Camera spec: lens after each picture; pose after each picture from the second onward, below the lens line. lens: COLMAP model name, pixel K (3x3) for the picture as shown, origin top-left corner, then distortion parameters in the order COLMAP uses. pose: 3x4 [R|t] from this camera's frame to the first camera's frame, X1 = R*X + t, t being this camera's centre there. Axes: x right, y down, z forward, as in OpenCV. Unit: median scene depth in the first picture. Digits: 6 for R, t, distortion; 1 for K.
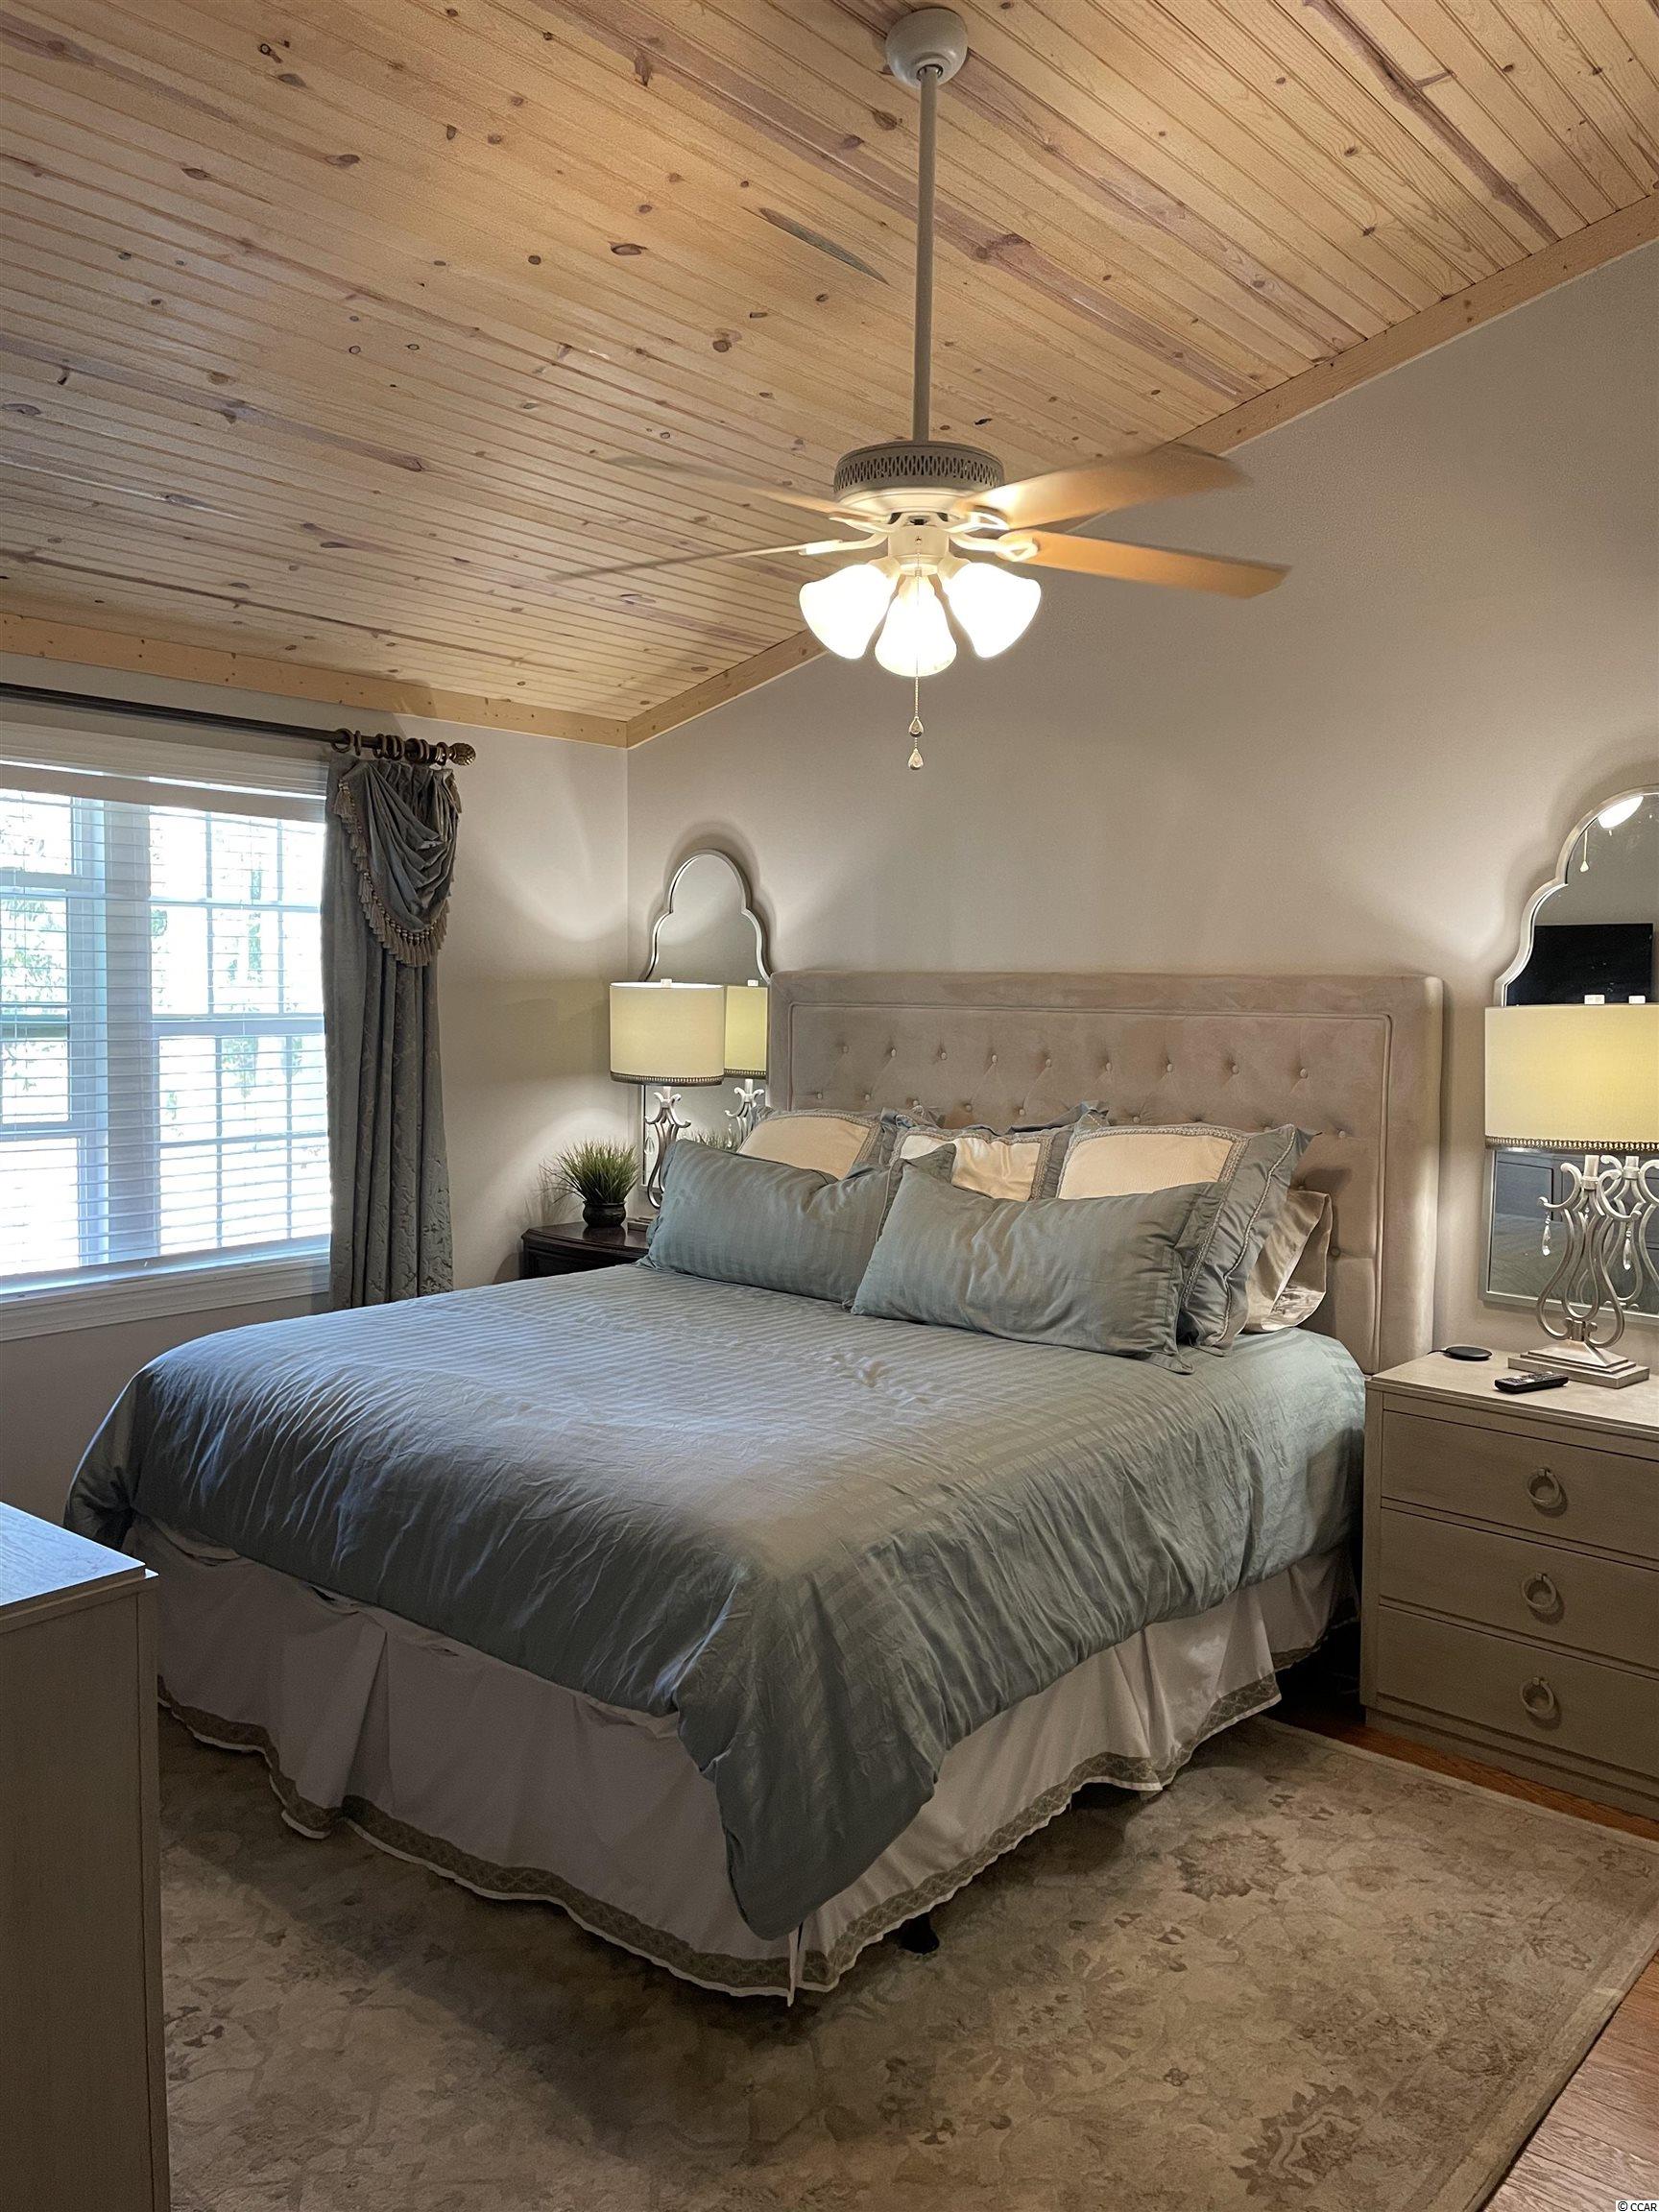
lens RADIAL K [[1666.6, 0, 831.6], [0, 1666.6, 1097.0], [0, 0, 1]] dist [0.087514, -0.111756]
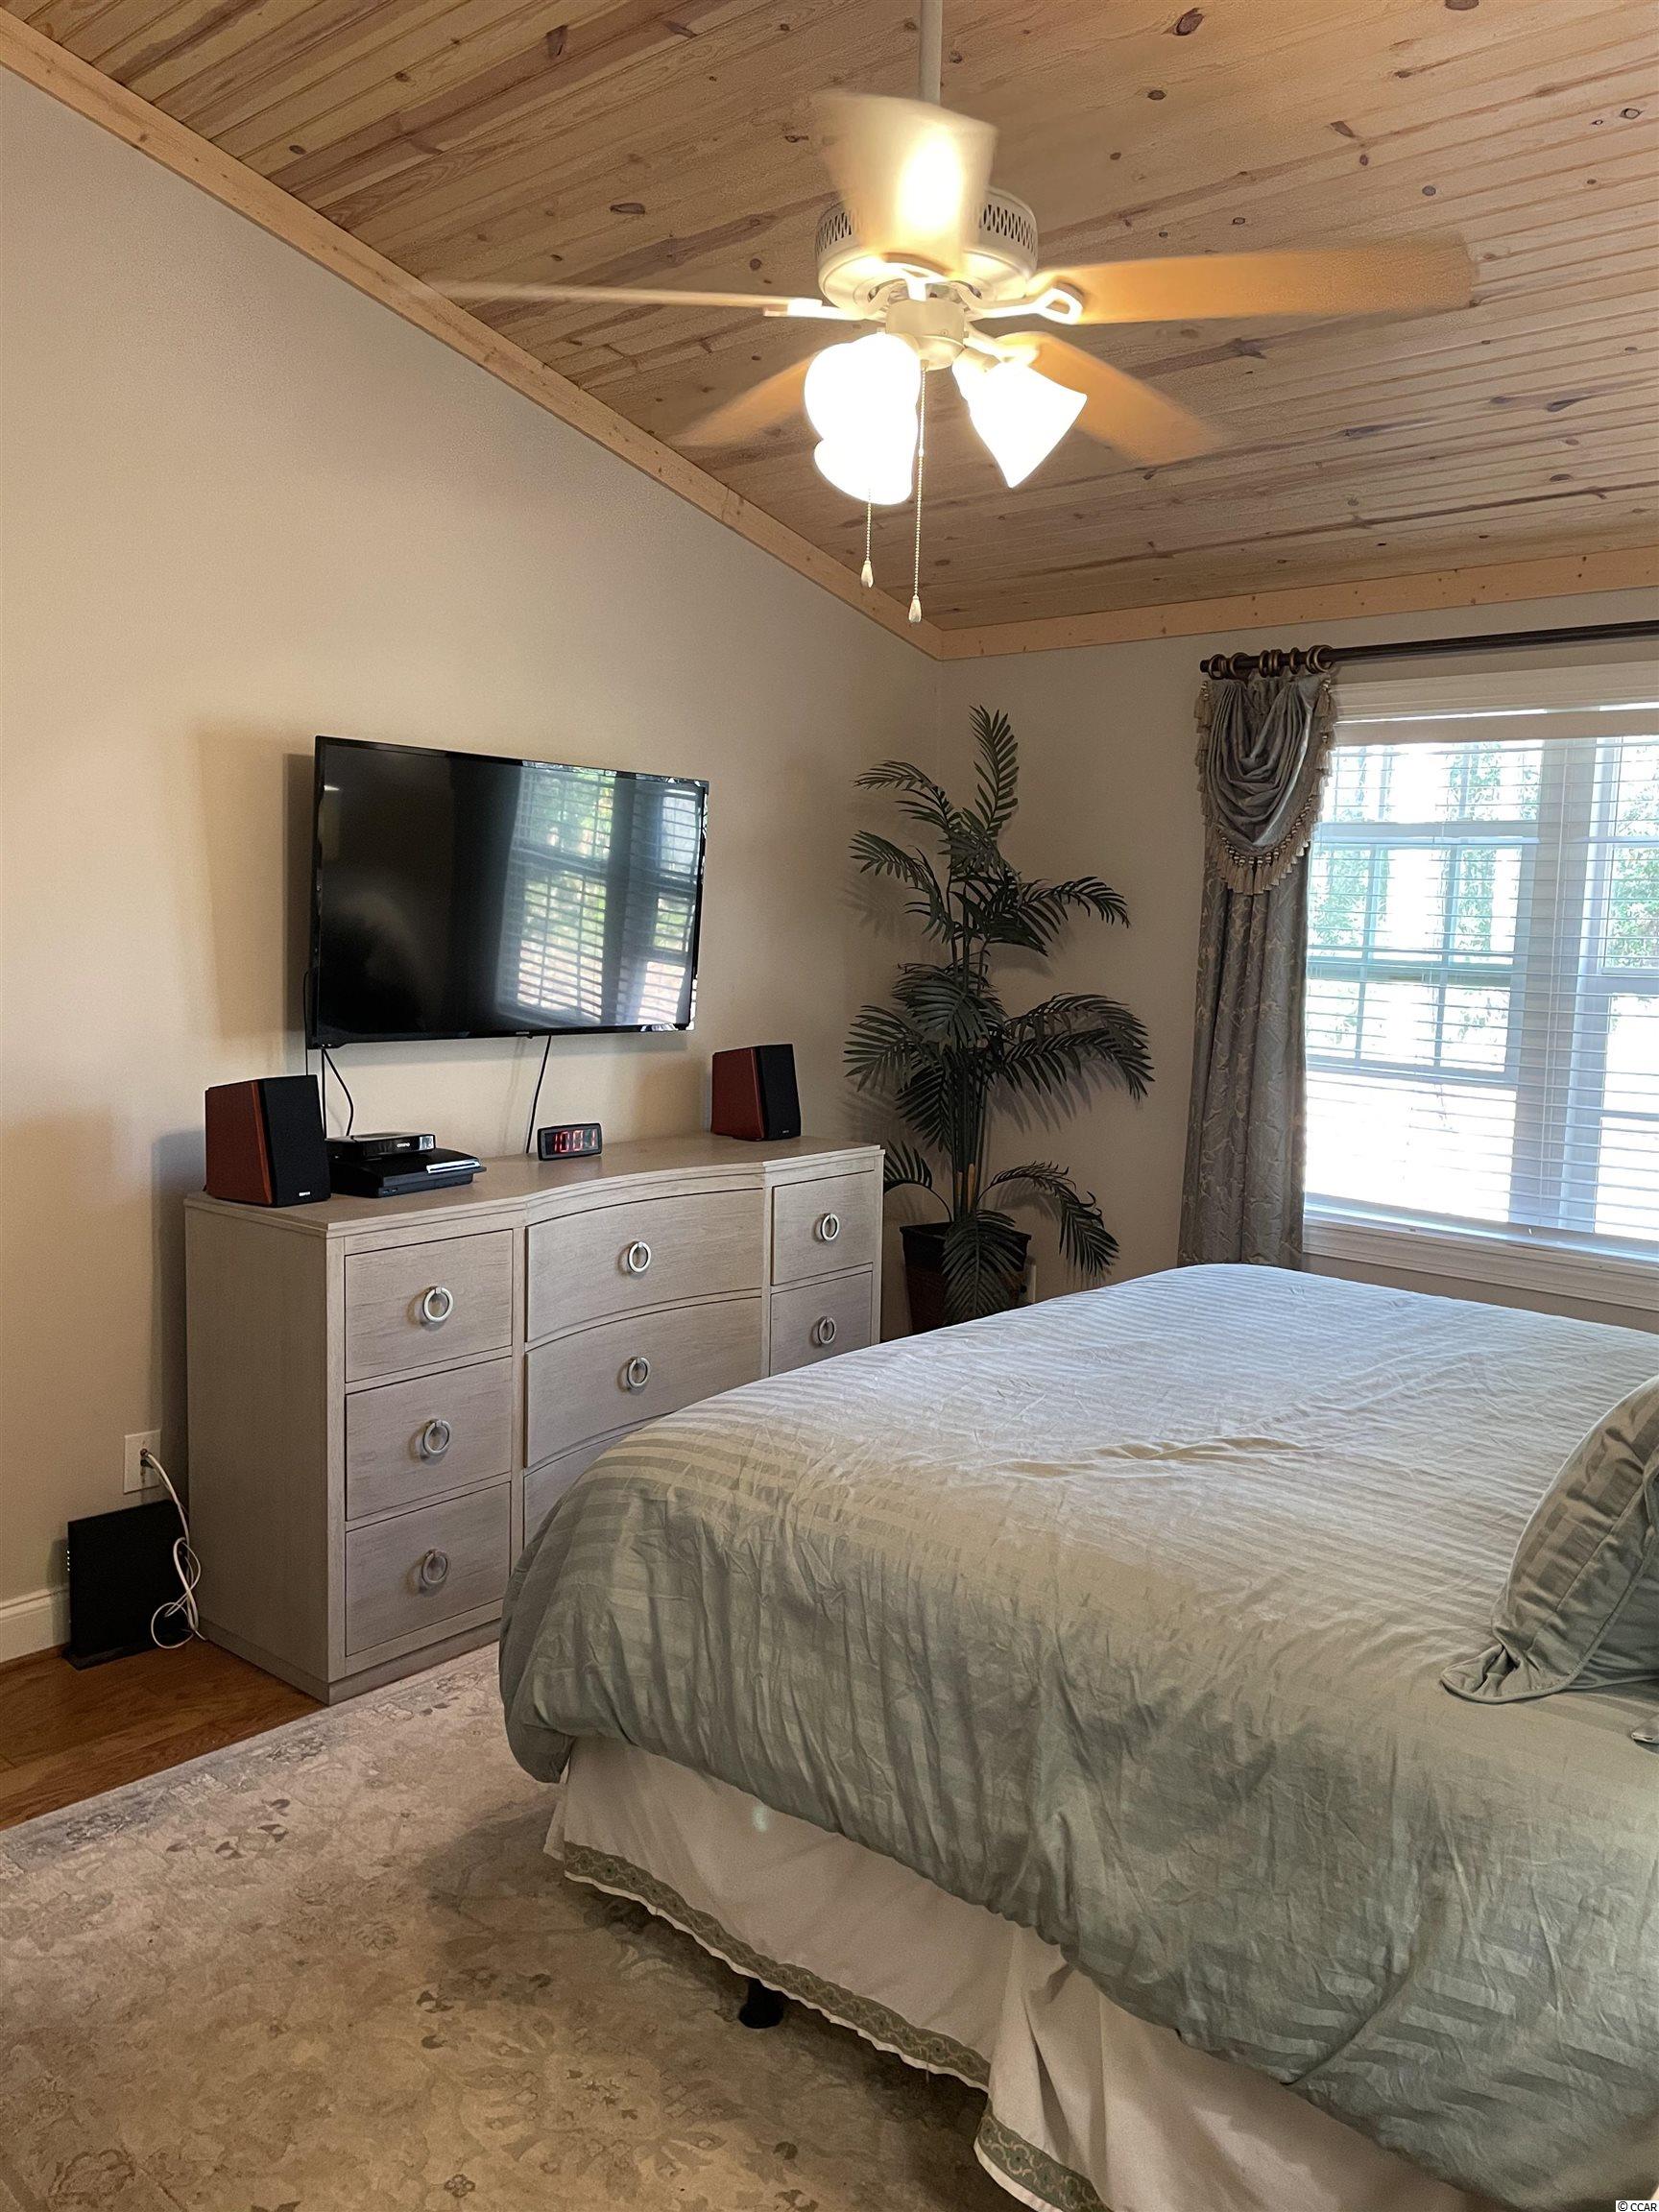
lens RADIAL K [[1666.6, 0, 842.2], [0, 1666.6, 1108.6], [0, 0, 1]] dist [0.087514, -0.111756]
pose [[-0.007126, 0.106037, -0.994337, 0.722712], [-0.093751, 0.989911, 0.106237, -0.044933], [0.995570, 0.093977, 0.002887, 0.834095]]
